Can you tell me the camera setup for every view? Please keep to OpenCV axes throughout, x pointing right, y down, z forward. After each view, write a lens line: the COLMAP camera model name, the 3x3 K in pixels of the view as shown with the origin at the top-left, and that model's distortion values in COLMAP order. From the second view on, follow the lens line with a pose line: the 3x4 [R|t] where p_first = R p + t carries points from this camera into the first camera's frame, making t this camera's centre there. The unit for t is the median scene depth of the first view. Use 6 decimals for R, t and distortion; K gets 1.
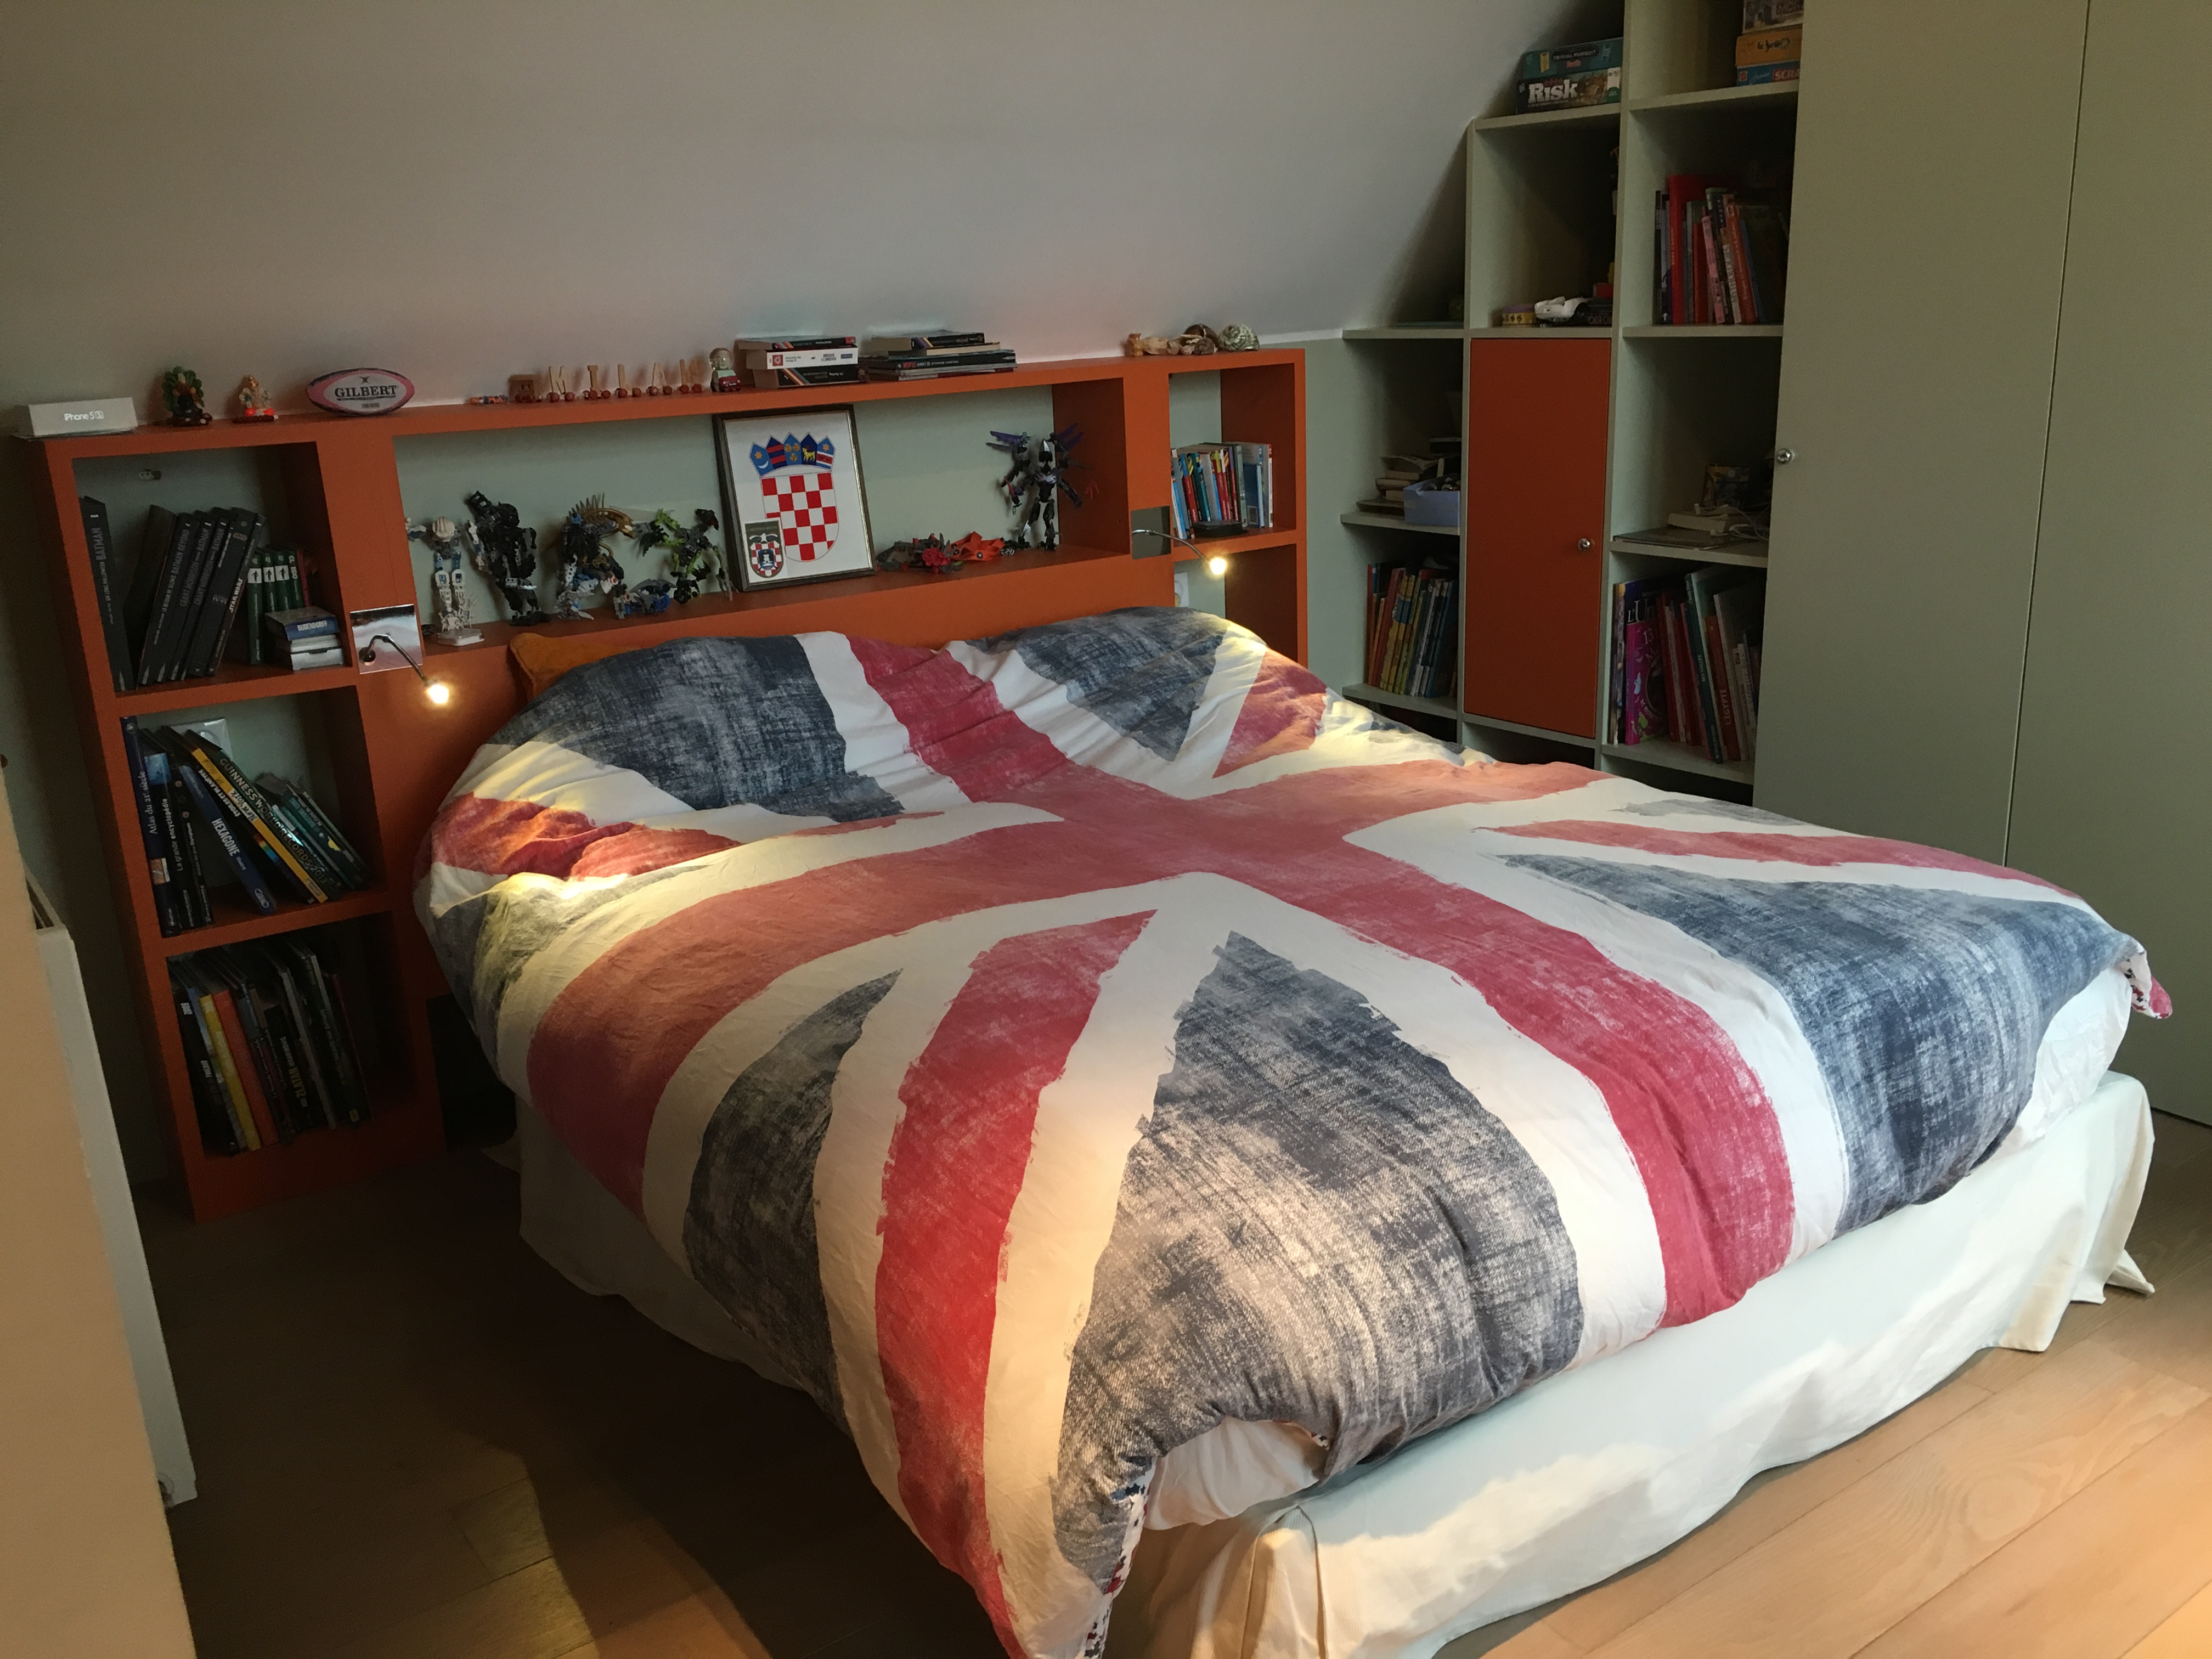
lens RADIAL K [[1883.7, 0, 1098.2], [0, 1883.7, 829.1], [0, 0, 1]] dist [0.087343, -0.123695]
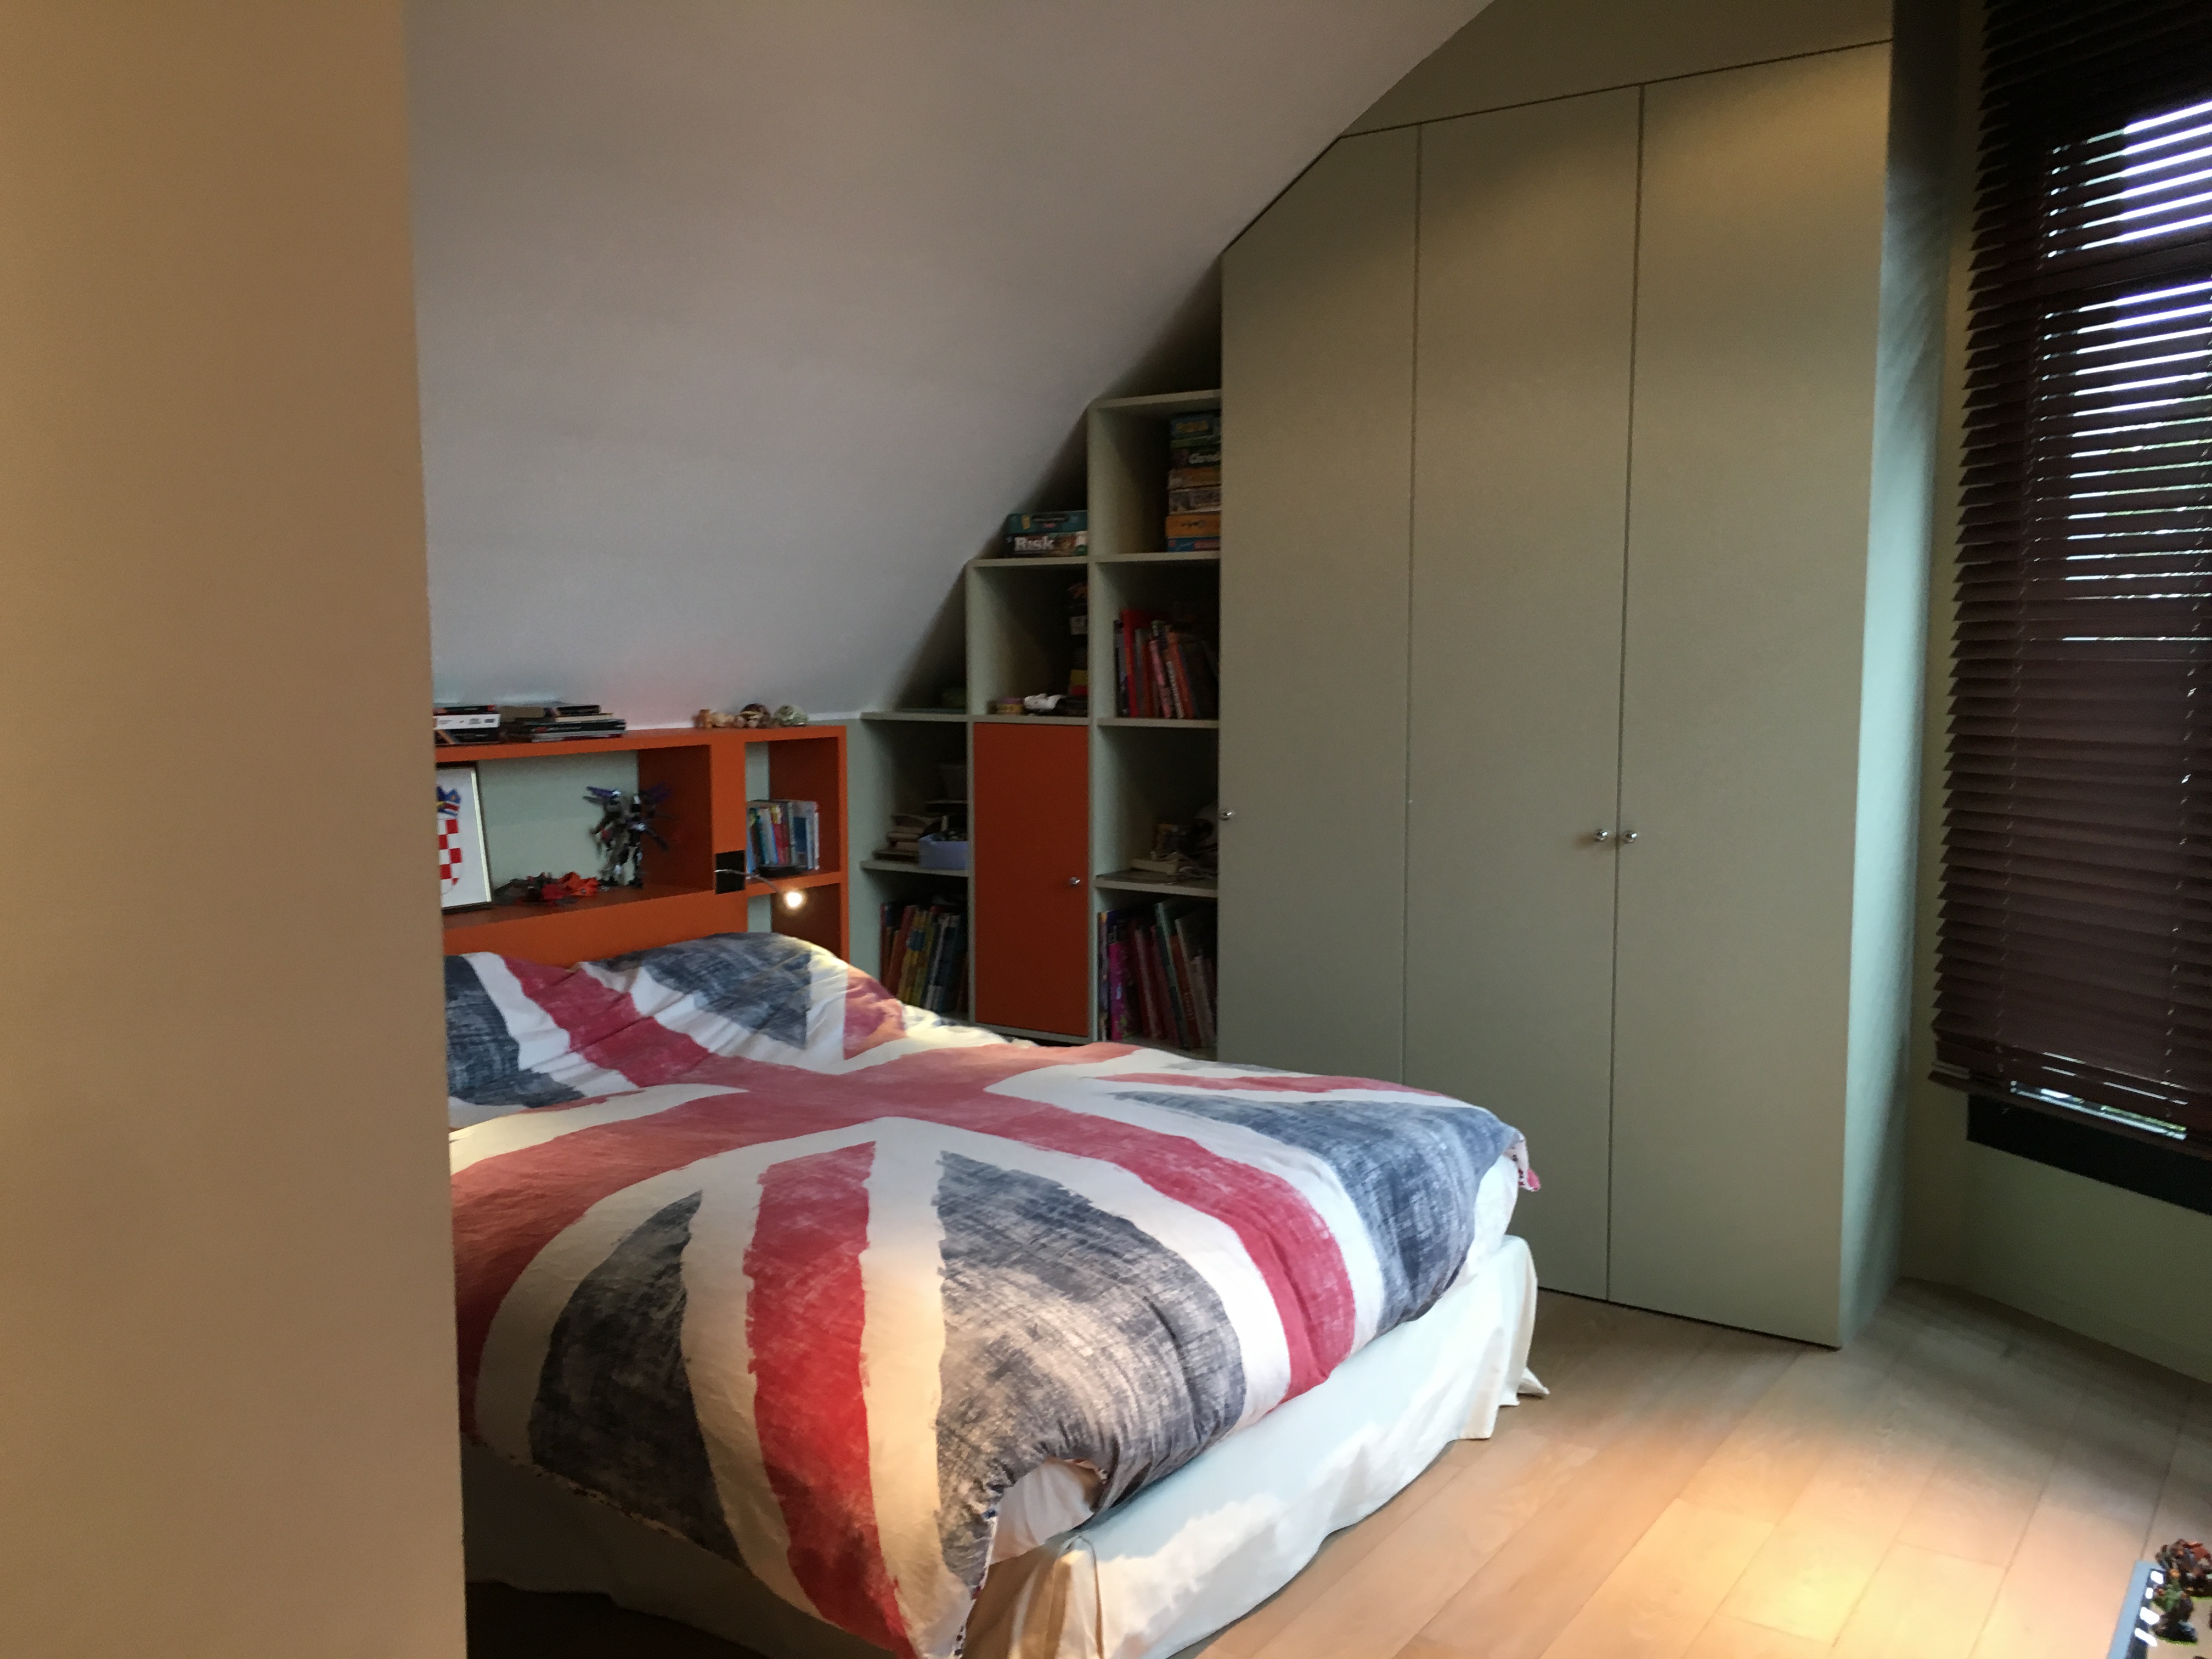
lens RADIAL K [[1883.7, 0, 1098.2], [0, 1883.7, 829.1], [0, 0, 1]] dist [0.087343, -0.123695]
pose [[0.937802, 0.007530, 0.347088, -0.258827], [0.060540, 0.980899, -0.184854, 0.076461], [-0.341850, 0.194370, 0.919434, -0.266066]]
